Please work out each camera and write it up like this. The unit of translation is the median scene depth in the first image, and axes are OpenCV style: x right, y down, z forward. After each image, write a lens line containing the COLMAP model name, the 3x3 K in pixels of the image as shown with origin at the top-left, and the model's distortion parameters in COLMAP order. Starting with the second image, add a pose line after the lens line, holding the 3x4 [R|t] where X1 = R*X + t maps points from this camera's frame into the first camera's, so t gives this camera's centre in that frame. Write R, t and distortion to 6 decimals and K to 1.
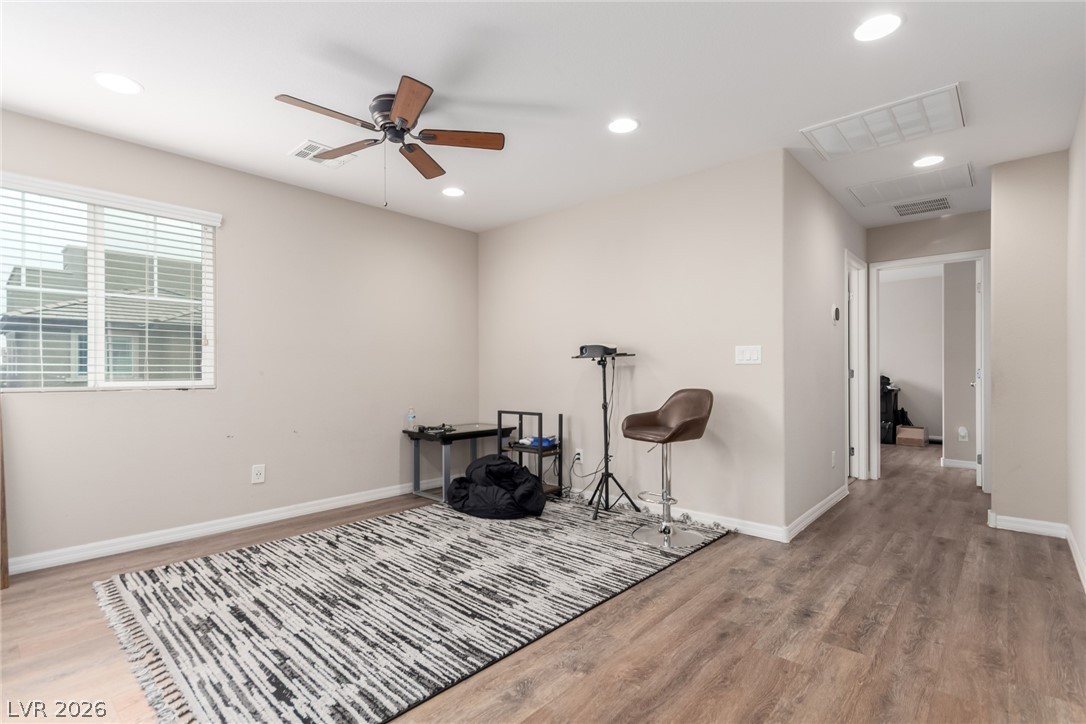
lens RADIAL K [[513.2, 0, 551.0], [0, 513.2, 366.8], [0, 0, 1]] dist [0.001122, 0.000468]
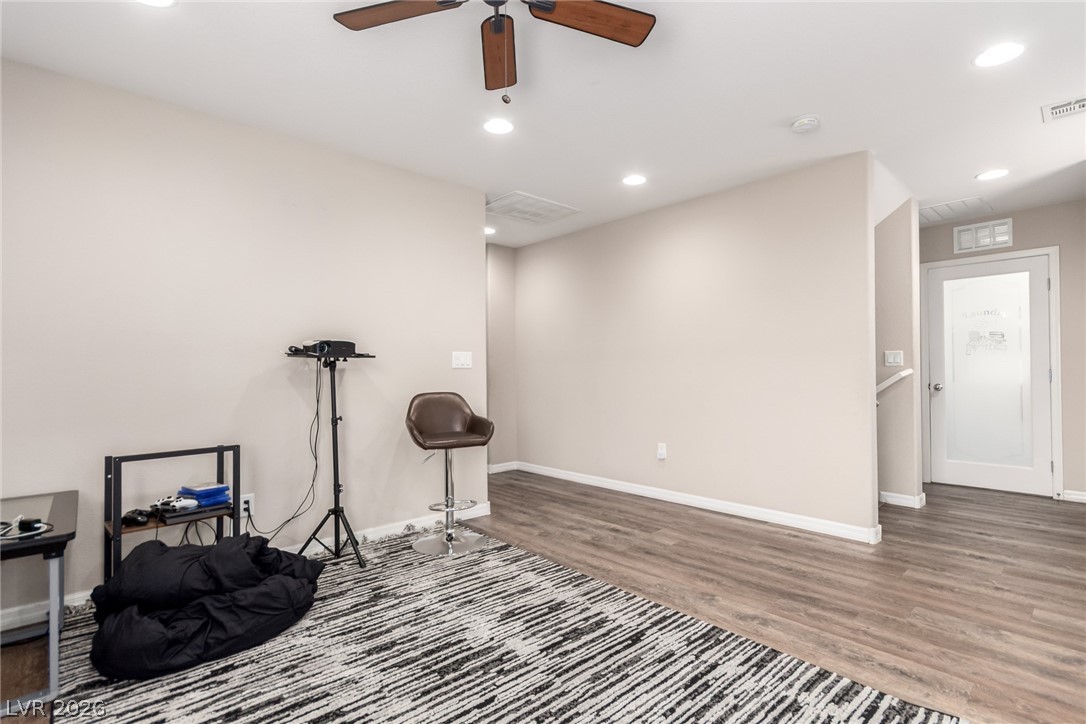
lens RADIAL K [[513.2, 0, 551.0], [0, 513.2, 366.8], [0, 0, 1]] dist [0.001122, 0.000468]
pose [[0.099711, 0.013176, 0.994929, -0.887382], [-0.000068, 0.999912, -0.013235, 0.009333], [-0.995016, 0.001252, 0.099703, 0.868192]]
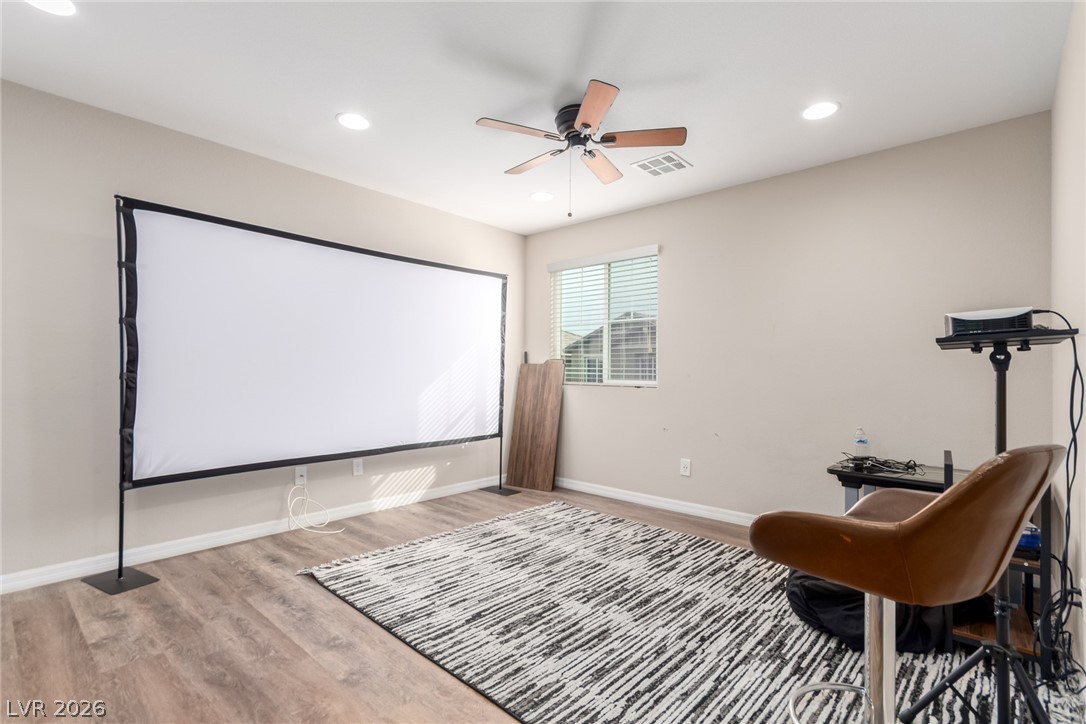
lens RADIAL K [[513.2, 0, 551.0], [0, 513.2, 366.8], [0, 0, 1]] dist [0.001122, 0.000468]
pose [[-0.004190, -0.004358, -0.999982, 0.713589], [-0.001728, 0.999989, -0.004351, -0.003874], [0.999990, 0.001710, -0.004197, 0.944602]]
